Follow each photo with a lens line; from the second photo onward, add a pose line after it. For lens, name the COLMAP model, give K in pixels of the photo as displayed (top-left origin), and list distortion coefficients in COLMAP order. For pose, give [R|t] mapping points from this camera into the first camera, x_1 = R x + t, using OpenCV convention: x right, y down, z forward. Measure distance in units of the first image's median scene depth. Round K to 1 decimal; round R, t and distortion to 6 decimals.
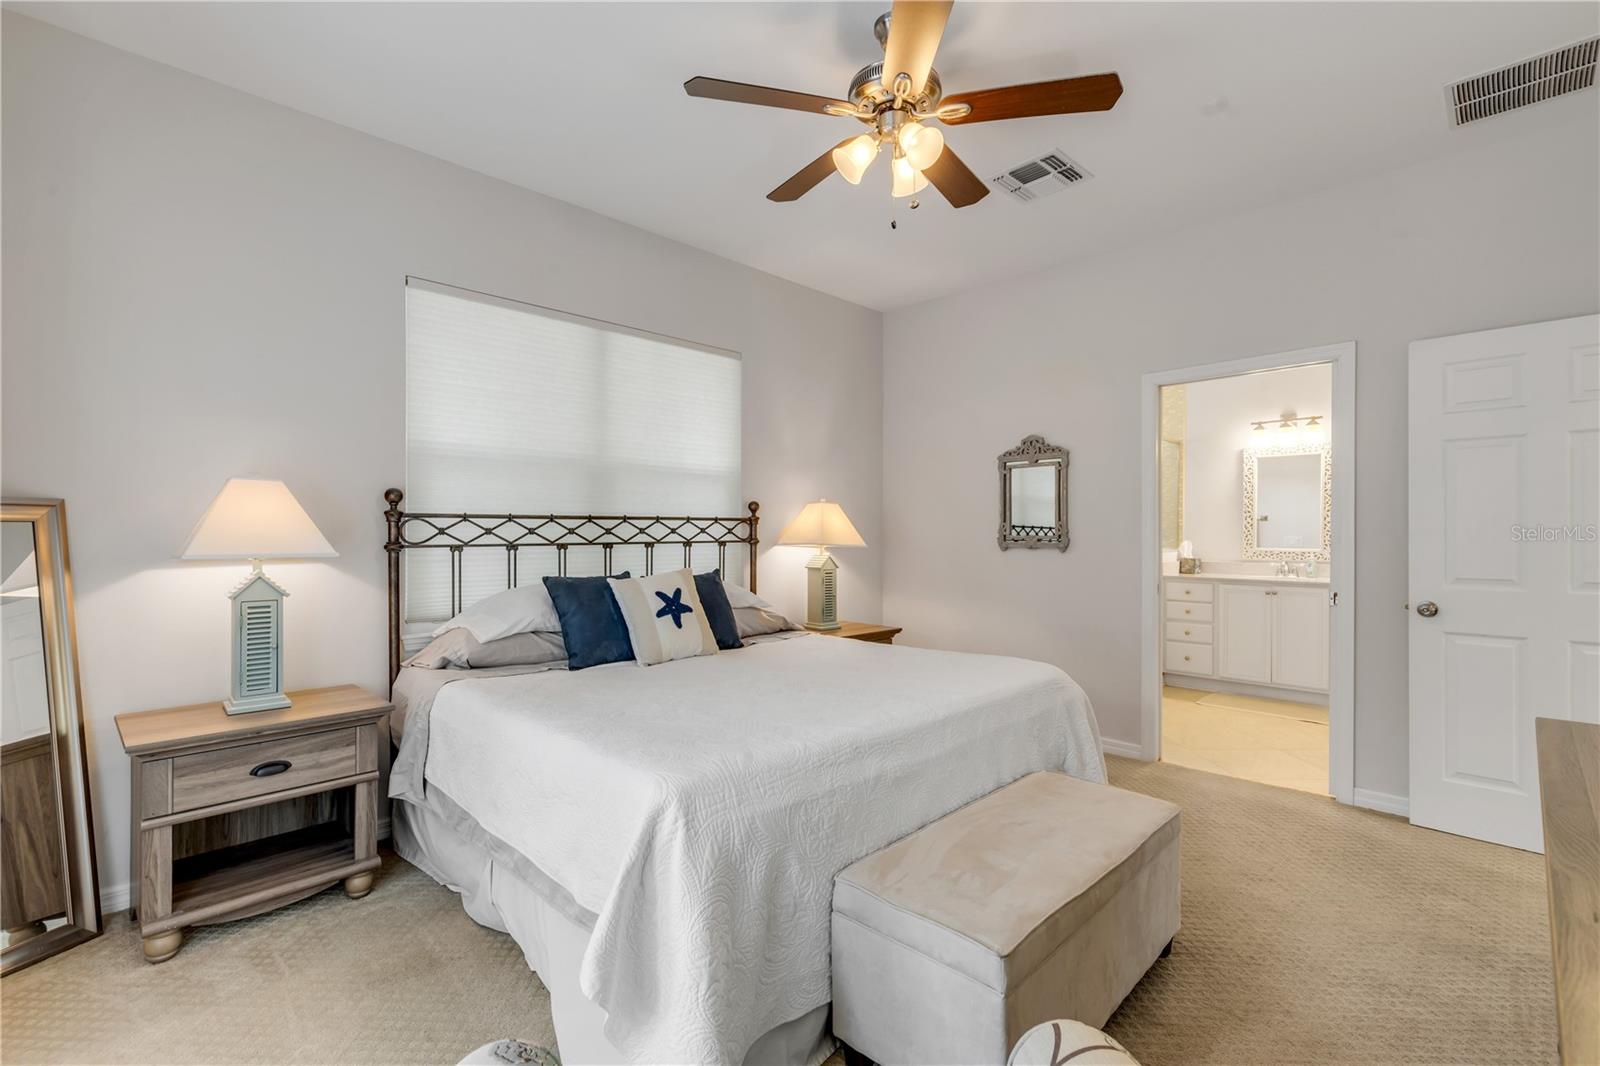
lens RADIAL K [[730.6, 0, 798.5], [0, 730.6, 533.3], [0, 0, 1]] dist [0.005246, -0.001723]
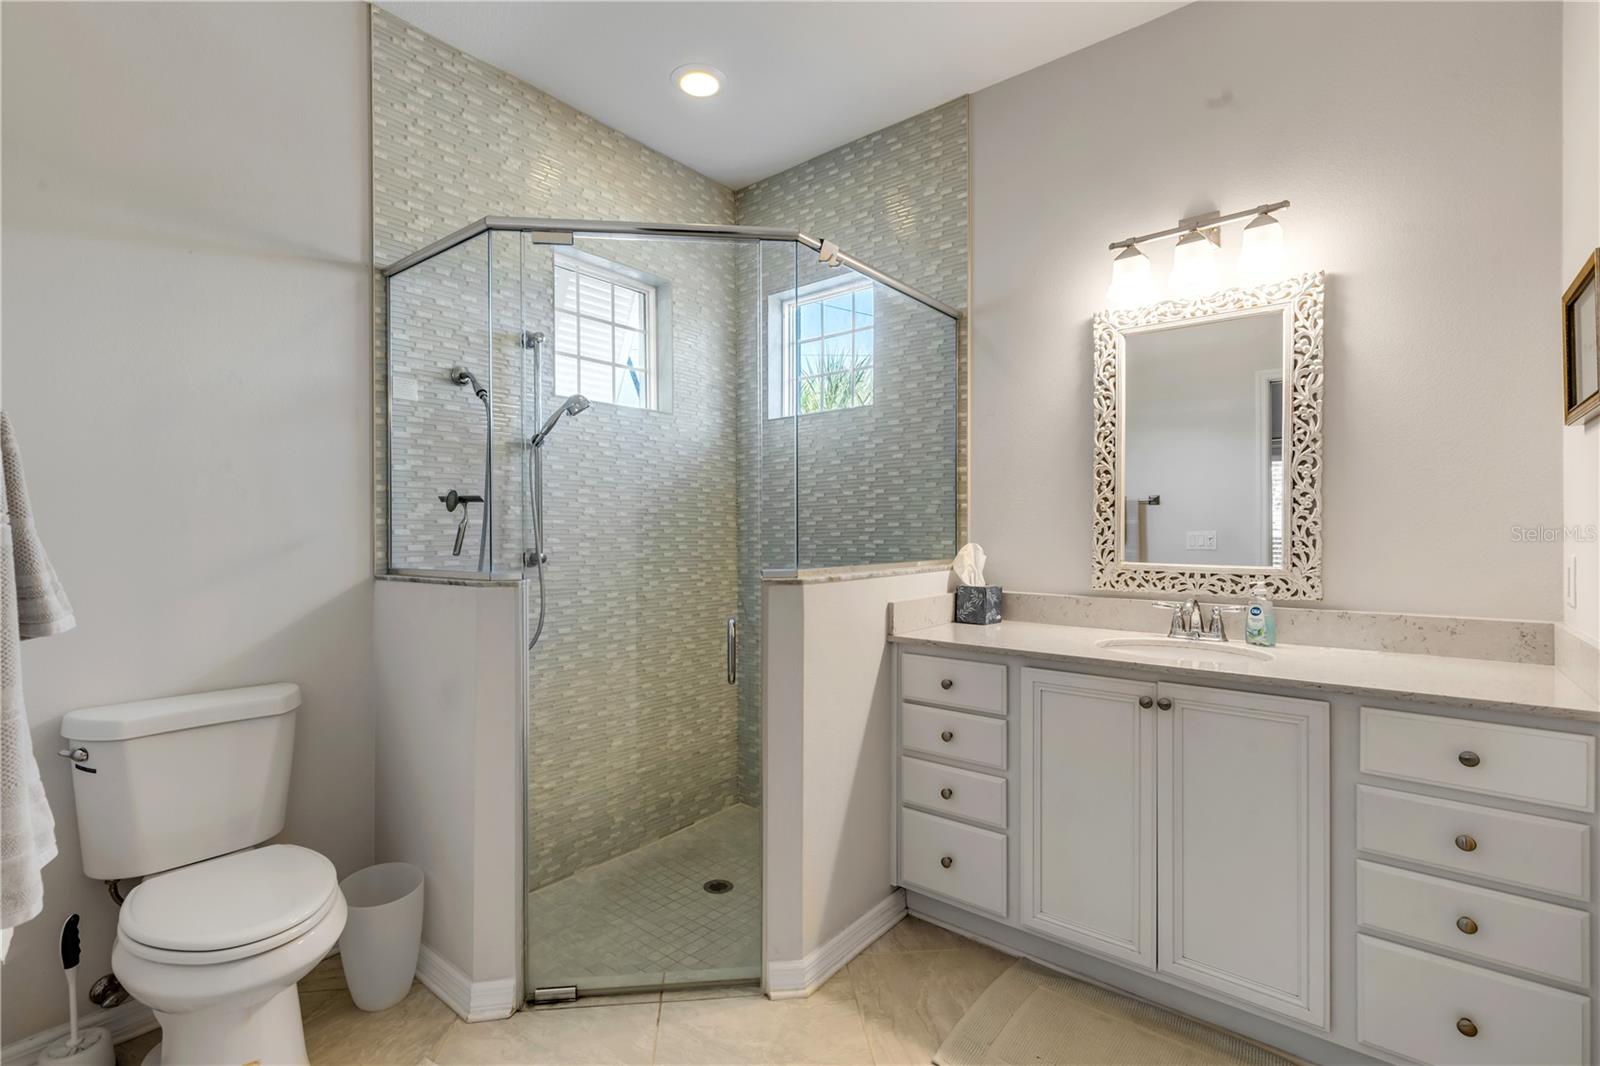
lens RADIAL K [[730.6, 0, 801.1], [0, 730.6, 531.3], [0, 0, 1]] dist [0.005246, -0.001723]
pose [[0.994568, -0.005904, 0.103918, 0.416317], [0.005594, 0.999979, 0.003269, 0.001054], [-0.103935, -0.002670, 0.994580, 0.632756]]
